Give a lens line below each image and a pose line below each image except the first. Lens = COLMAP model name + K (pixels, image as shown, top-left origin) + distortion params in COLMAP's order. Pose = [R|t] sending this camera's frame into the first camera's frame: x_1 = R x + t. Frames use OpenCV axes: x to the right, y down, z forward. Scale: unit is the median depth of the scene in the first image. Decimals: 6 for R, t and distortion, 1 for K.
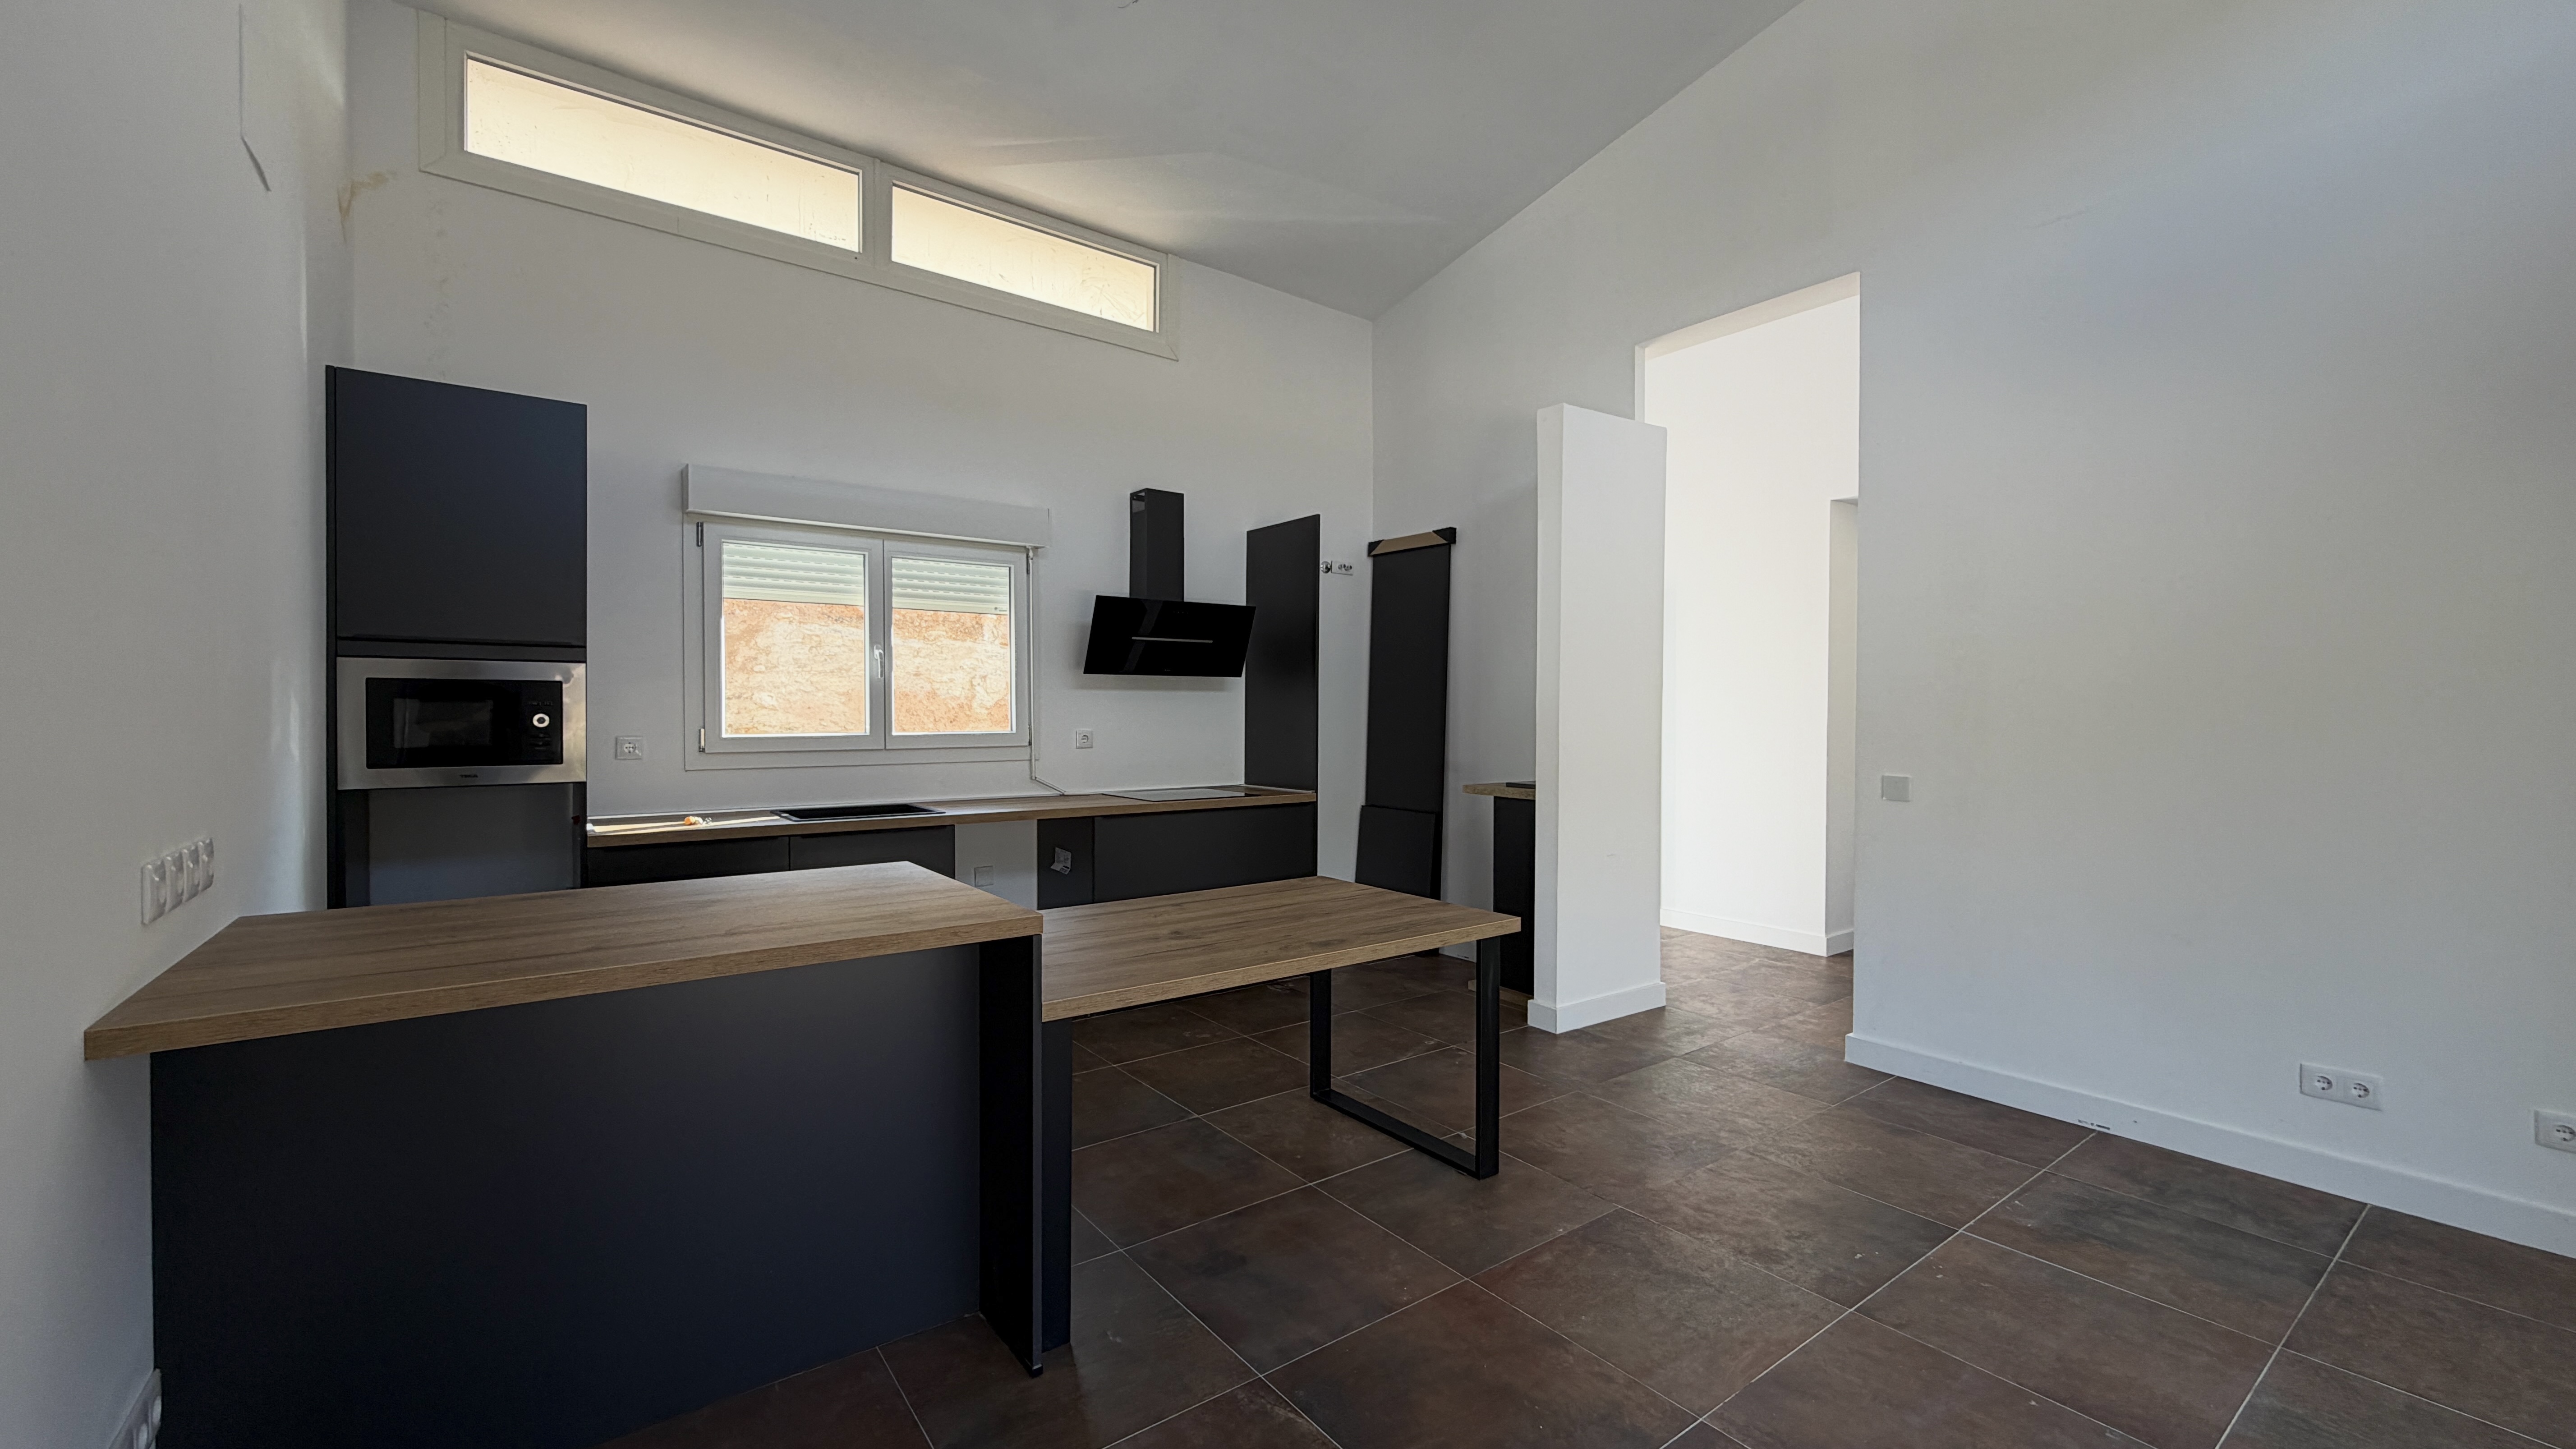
lens RADIAL K [[1023.2, 0, 1285.3], [0, 1023.2, 710.5], [0, 0, 1]] dist [-0.001552, 0.000022]
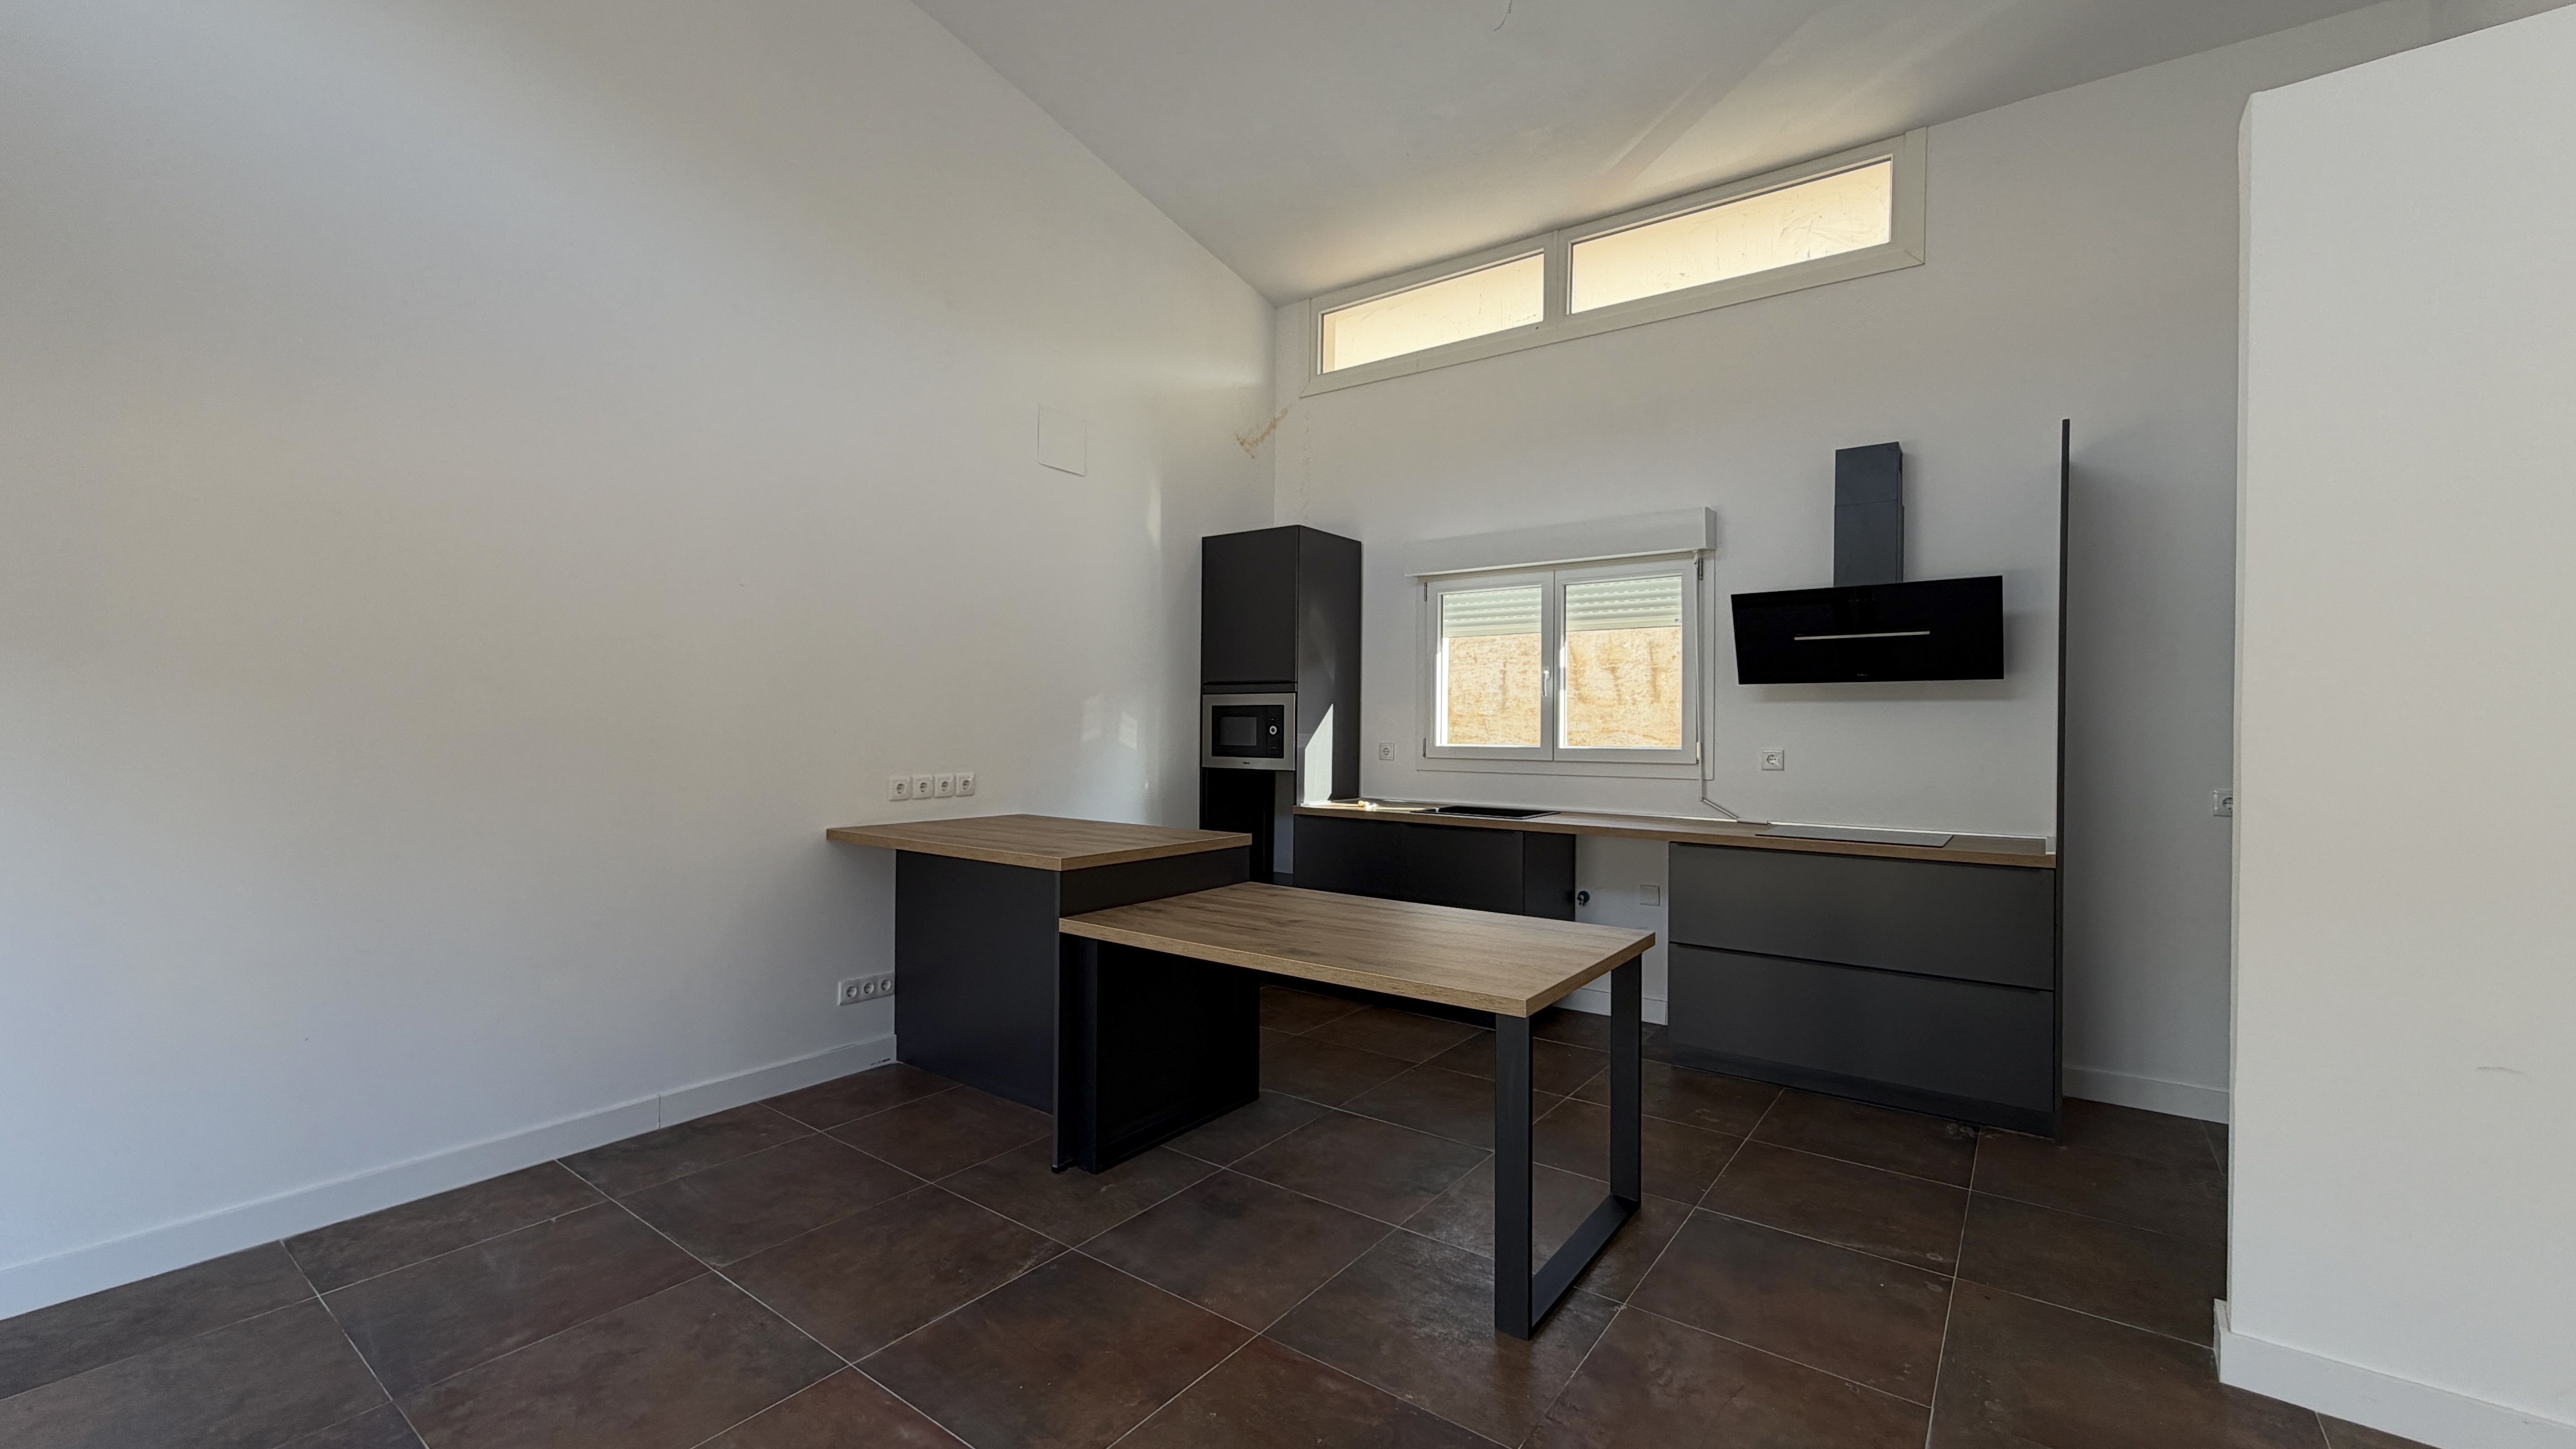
lens RADIAL K [[1023.2, 0, 1277.8], [0, 1023.2, 706.7], [0, 0, 1]] dist [-0.001552, 0.000022]
pose [[0.287796, -0.015794, -0.957561, 0.576106], [-0.005590, 0.999819, -0.018170, 0.001531], [0.957675, 0.010582, 0.287656, 0.395831]]
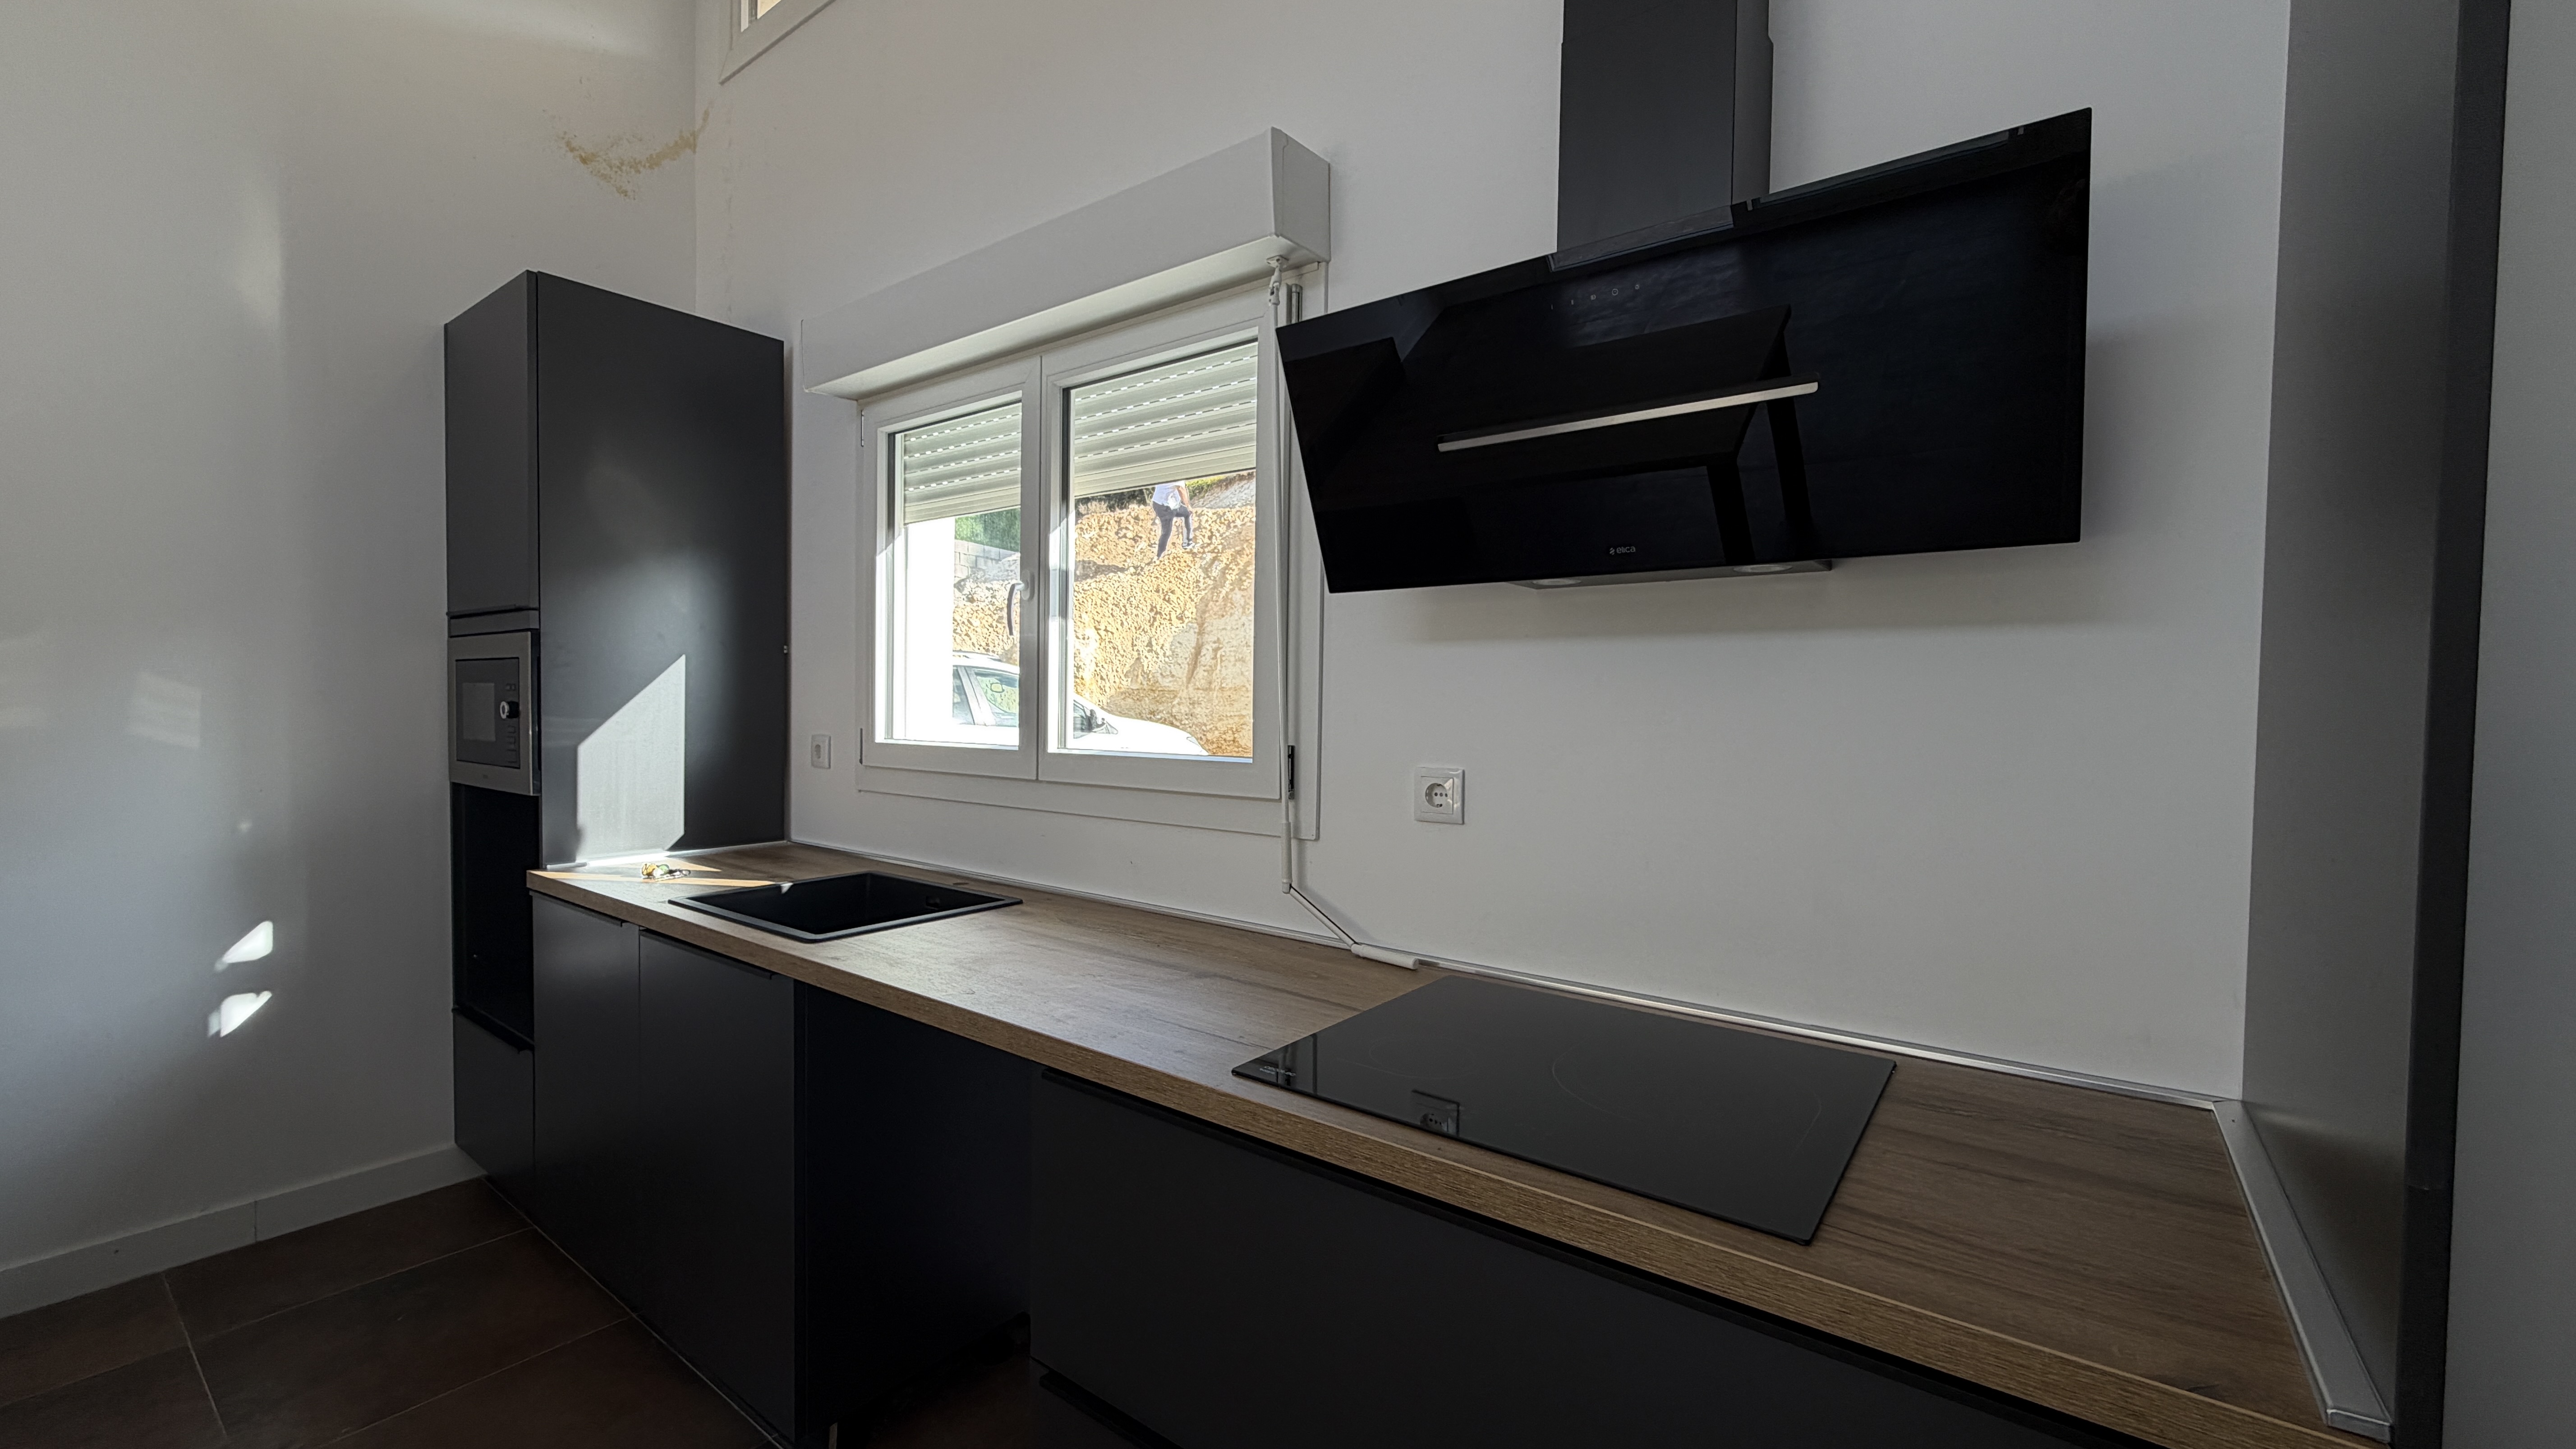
lens RADIAL K [[1023.2, 0, 1266.1], [0, 1023.2, 728.4], [0, 0, 1]] dist [-0.001552, 0.000022]
pose [[0.258695, 0.030887, -0.965465, 0.118456], [-0.008410, 0.999523, 0.029723, -0.002984], [0.965922, 0.000430, 0.258832, 0.972668]]
